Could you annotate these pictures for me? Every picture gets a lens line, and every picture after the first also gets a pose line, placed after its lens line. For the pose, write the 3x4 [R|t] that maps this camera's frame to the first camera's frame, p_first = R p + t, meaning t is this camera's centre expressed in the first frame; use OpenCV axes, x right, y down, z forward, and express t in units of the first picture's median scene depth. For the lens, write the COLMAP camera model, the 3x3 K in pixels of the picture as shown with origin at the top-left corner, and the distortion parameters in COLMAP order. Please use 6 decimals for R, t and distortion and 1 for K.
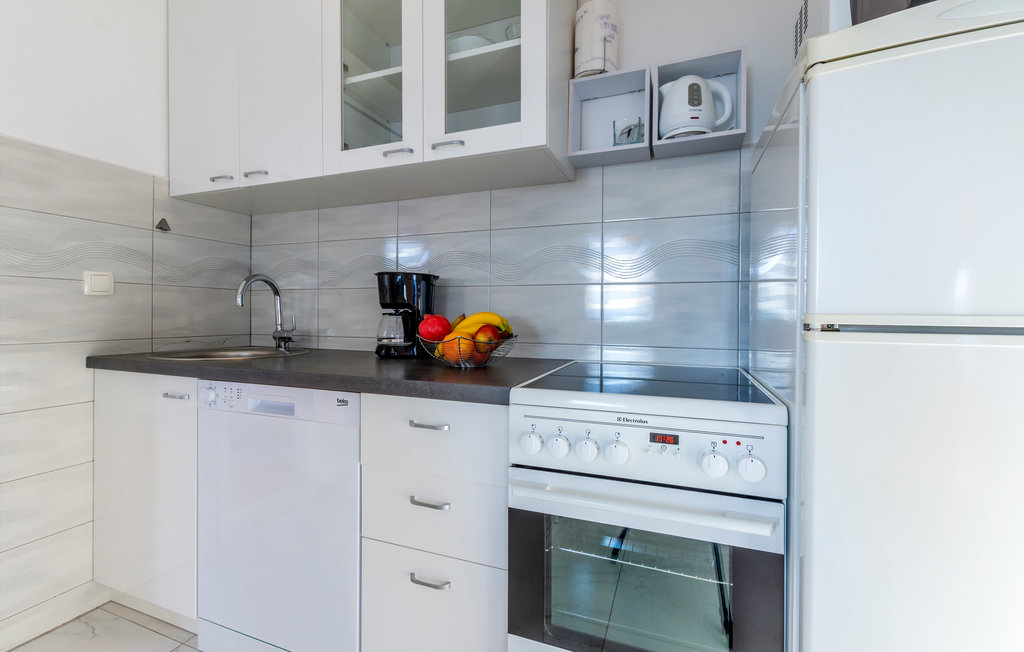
lens RADIAL K [[449.2, 0, 509.0], [0, 449.2, 319.7], [0, 0, 1]] dist [0.003711, -0.000301]
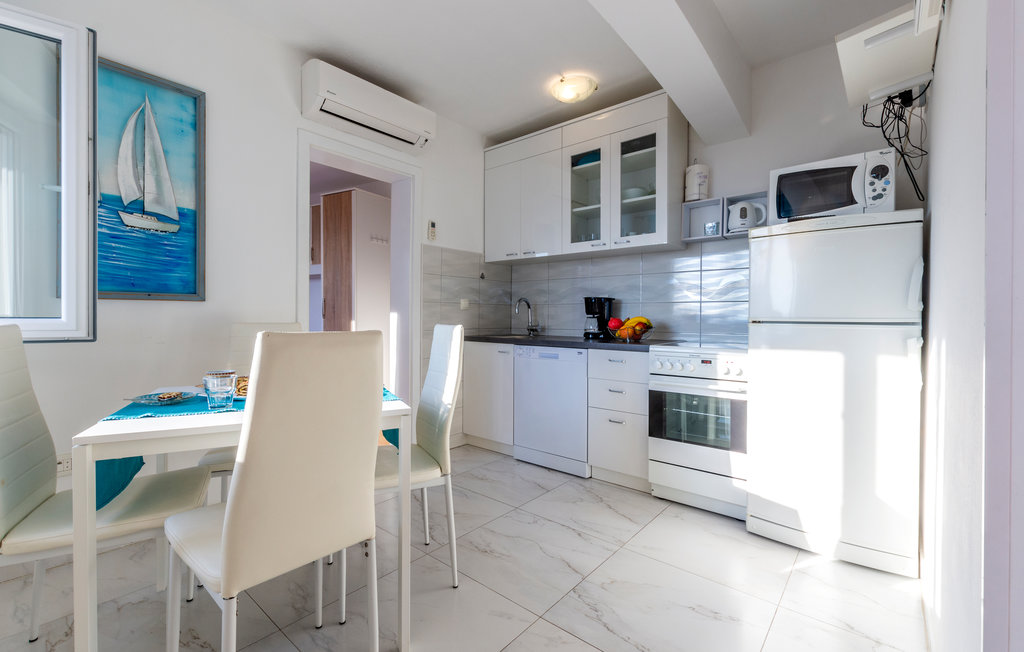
lens RADIAL K [[449.2, 0, 509.0], [0, 449.2, 319.7], [0, 0, 1]] dist [0.003711, -0.000301]
pose [[0.946229, 0.000655, -0.323496, 0.051886], [-0.002646, 0.999980, -0.005715, 0.011935], [0.323485, 0.006264, 0.946212, -1.219319]]
